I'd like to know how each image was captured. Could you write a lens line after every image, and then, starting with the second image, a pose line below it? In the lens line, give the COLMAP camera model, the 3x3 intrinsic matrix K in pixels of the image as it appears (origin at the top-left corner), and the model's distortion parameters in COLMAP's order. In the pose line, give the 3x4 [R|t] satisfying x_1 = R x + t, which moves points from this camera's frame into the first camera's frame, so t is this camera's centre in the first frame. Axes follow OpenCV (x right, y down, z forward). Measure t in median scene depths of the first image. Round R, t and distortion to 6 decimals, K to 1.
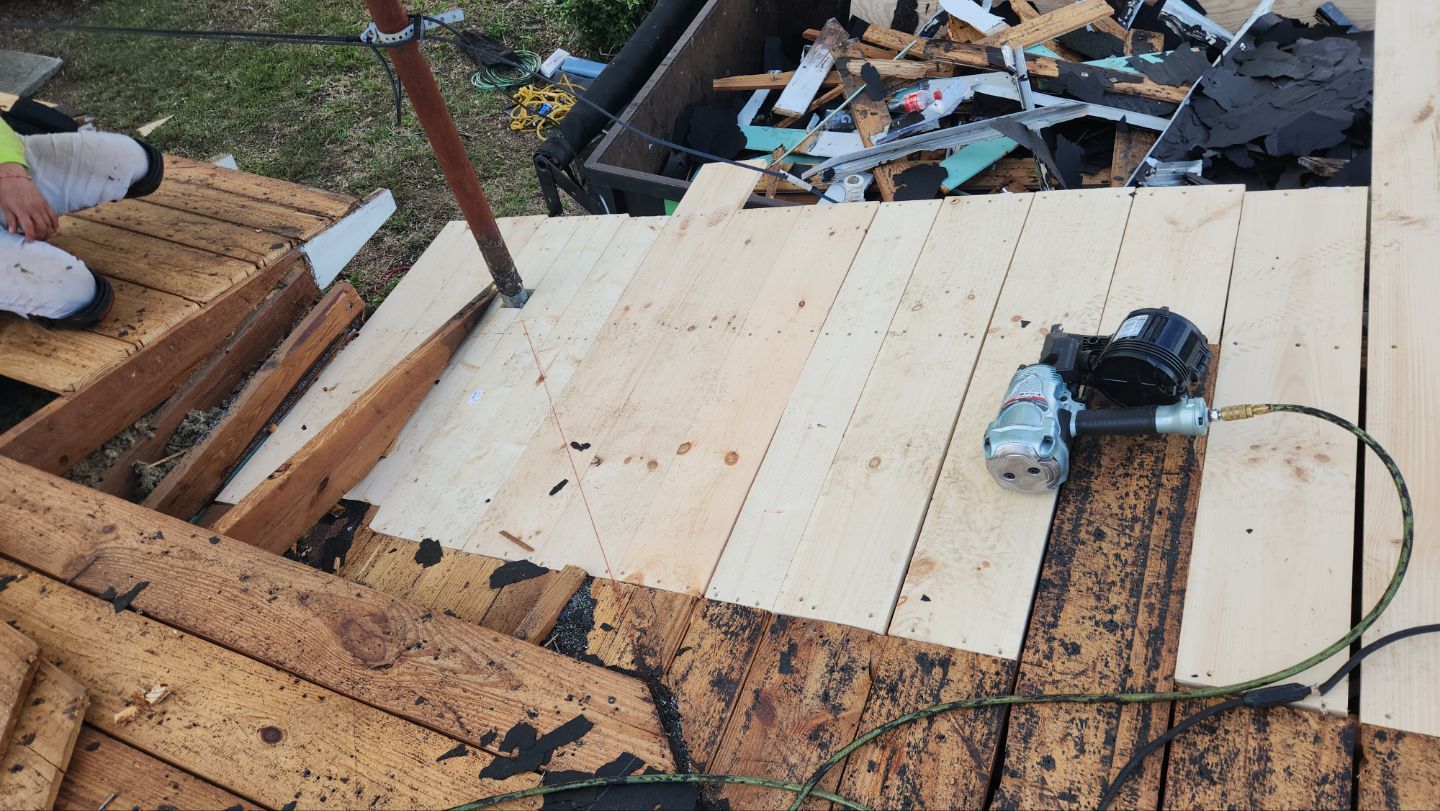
lens RADIAL K [[953.8, 0, 697.2], [0, 953.8, 435.4], [0, 0, 1]] dist [0.079758, -0.071405]
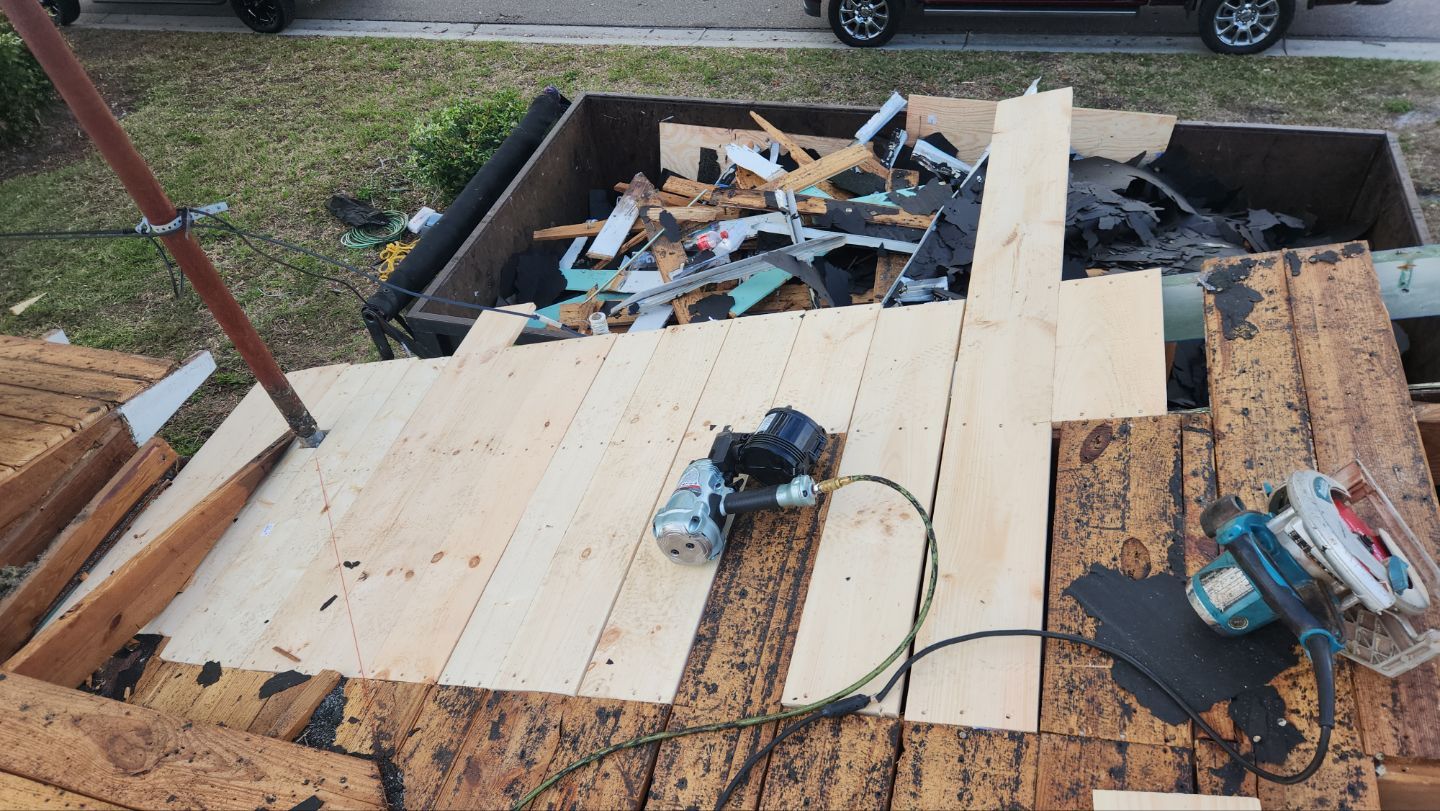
lens RADIAL K [[953.8, 0, 664.7], [0, 953.8, 443.7], [0, 0, 1]] dist [0.079758, -0.071405]
pose [[0.995393, -0.076670, 0.057571, 0.186365], [0.083170, 0.989208, -0.120622, 0.037365], [-0.047702, 0.124854, 0.991028, -0.150006]]
